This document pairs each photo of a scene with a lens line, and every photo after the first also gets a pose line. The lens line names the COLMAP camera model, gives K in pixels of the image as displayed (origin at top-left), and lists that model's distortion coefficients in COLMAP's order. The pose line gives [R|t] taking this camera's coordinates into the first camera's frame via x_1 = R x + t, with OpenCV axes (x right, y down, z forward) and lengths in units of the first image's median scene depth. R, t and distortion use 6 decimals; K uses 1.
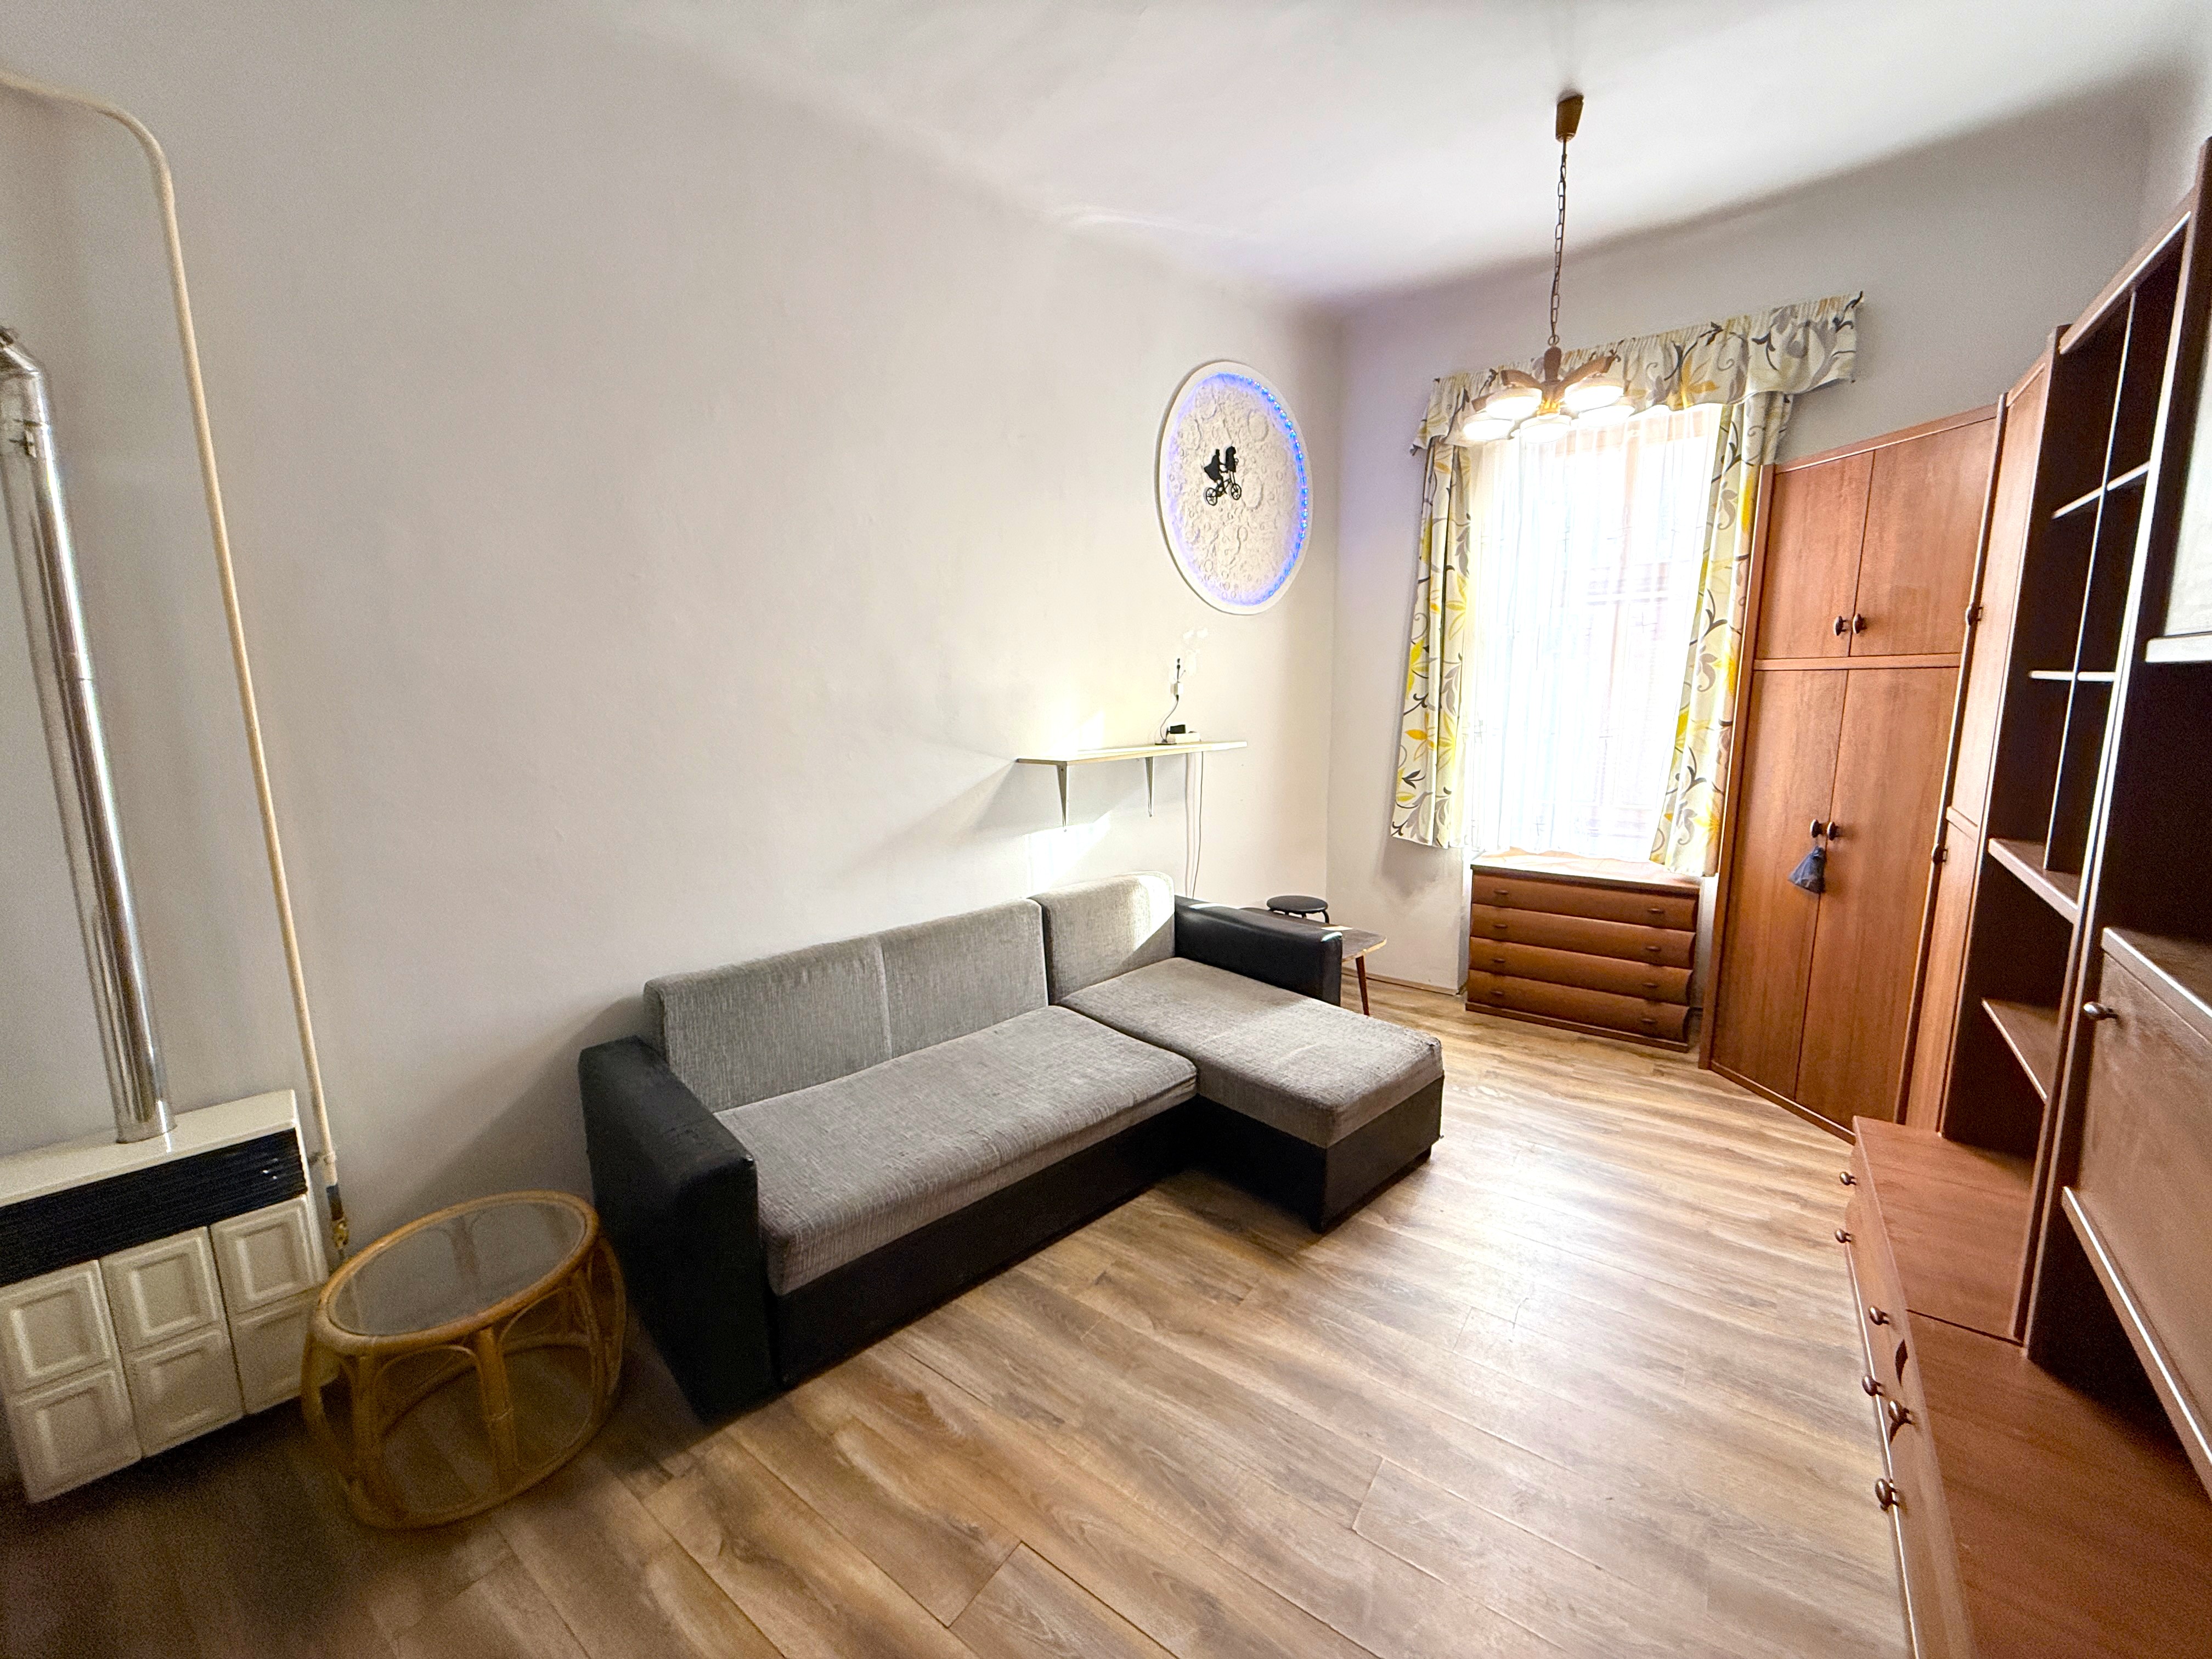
lens RADIAL K [[881.2, 0, 1097.1], [0, 881.2, 828.5], [0, 0, 1]] dist [0.002698, 0.000203]
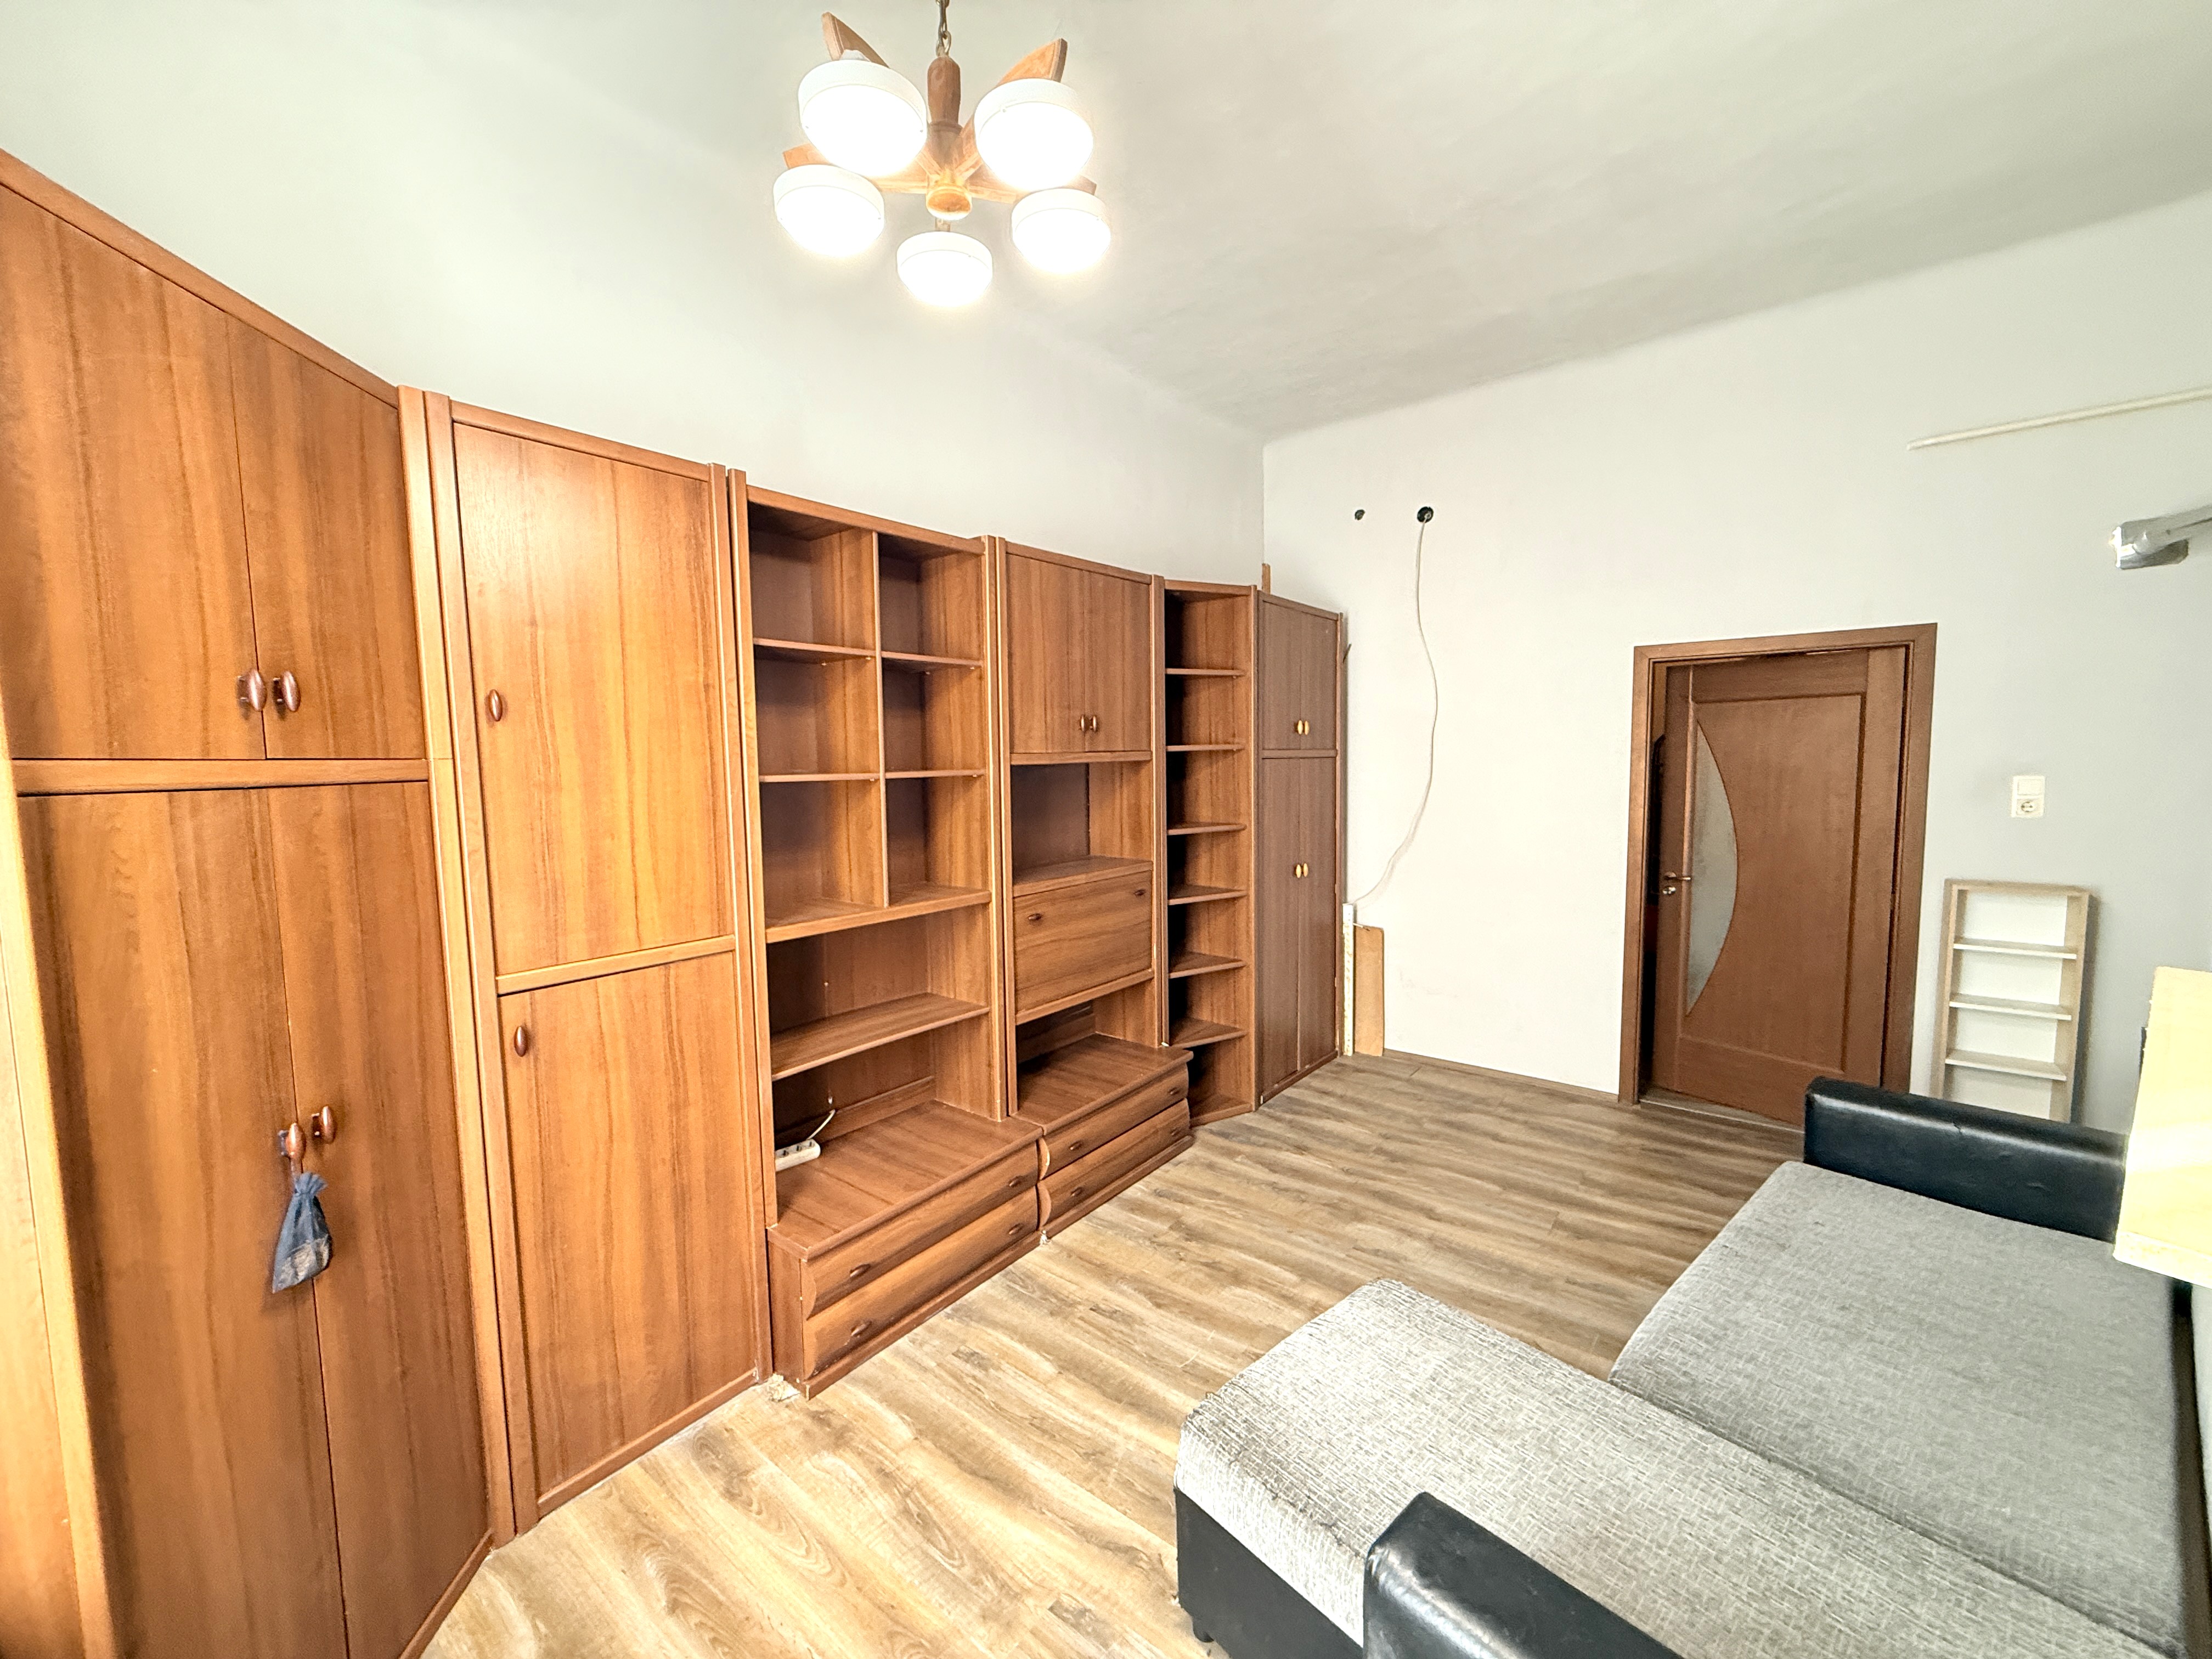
lens RADIAL K [[881.2, 0, 1097.1], [0, 881.2, 828.5], [0, 0, 1]] dist [0.002698, 0.000203]
pose [[-0.998894, 0.030867, 0.035466, 0.369631], [0.038574, 0.969299, 0.242841, -0.227696], [-0.026882, 0.243941, -0.969418, 1.289133]]
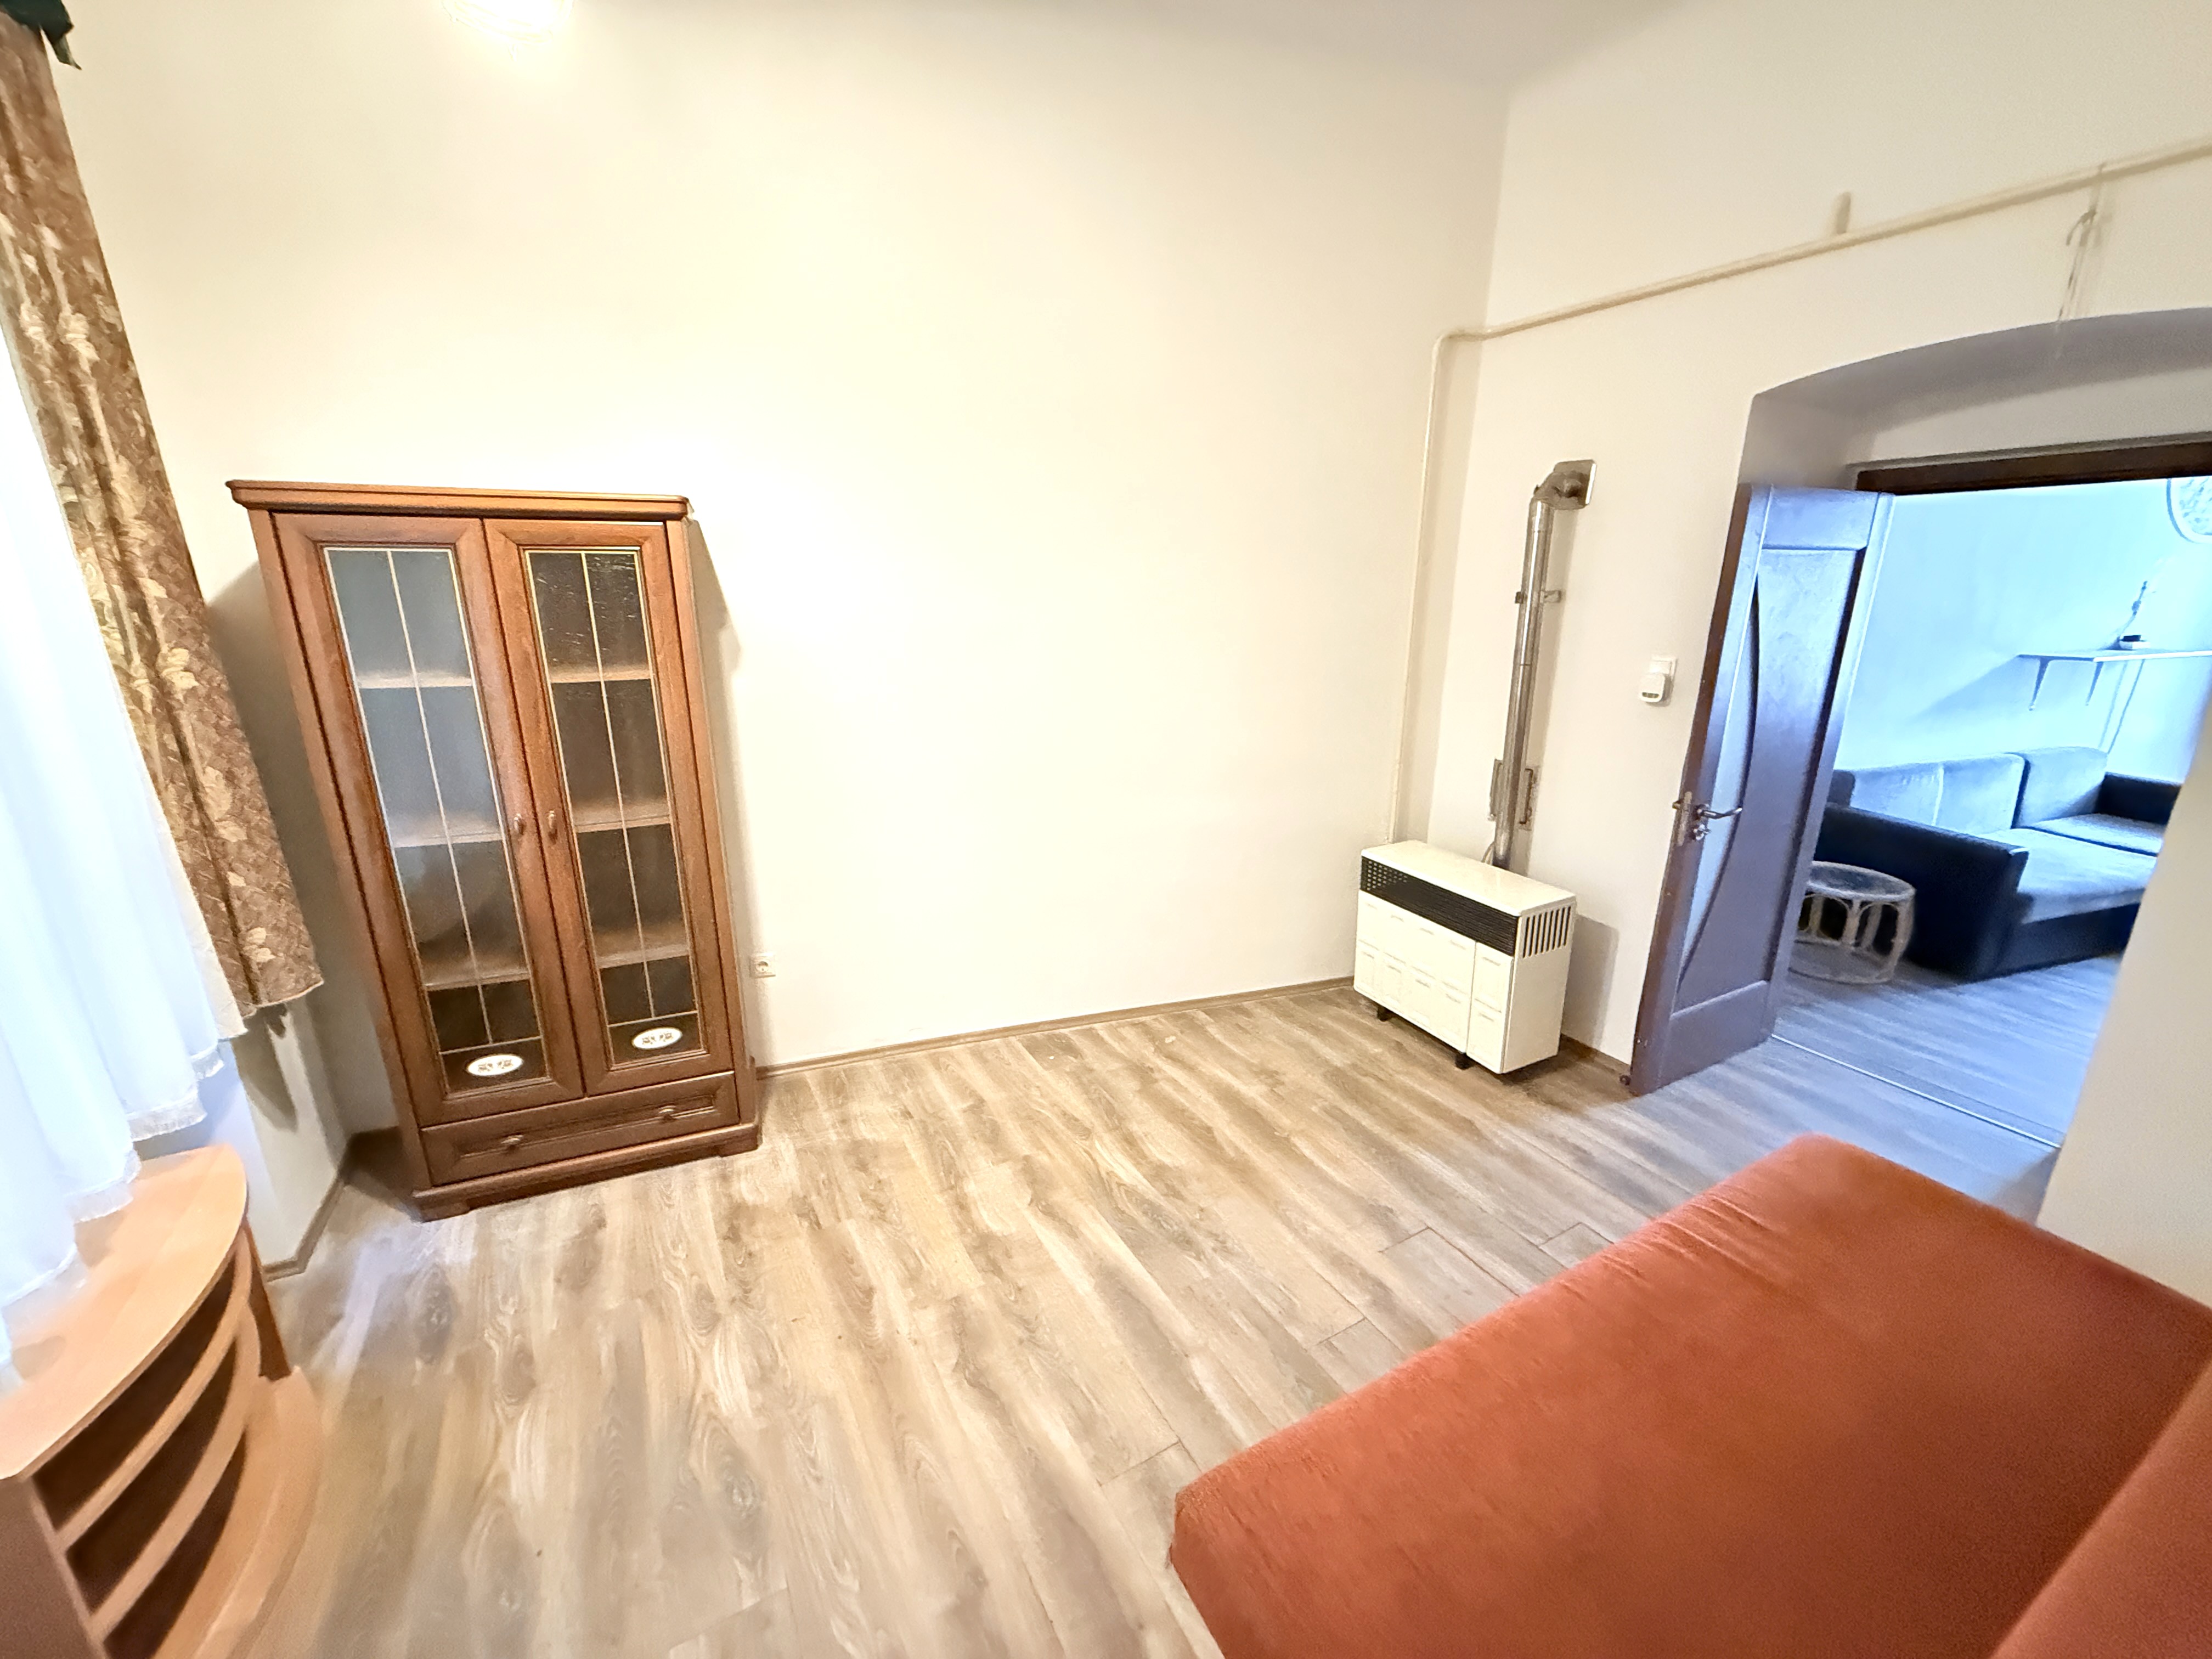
lens RADIAL K [[881.2, 0, 1097.1], [0, 881.2, 828.5], [0, 0, 1]] dist [0.002698, 0.000203]
pose [[0.912587, 0.112041, -0.393233, -0.865854], [-0.073810, 0.991066, 0.111084, 0.150358], [0.402166, -0.072349, 0.912704, -0.923579]]
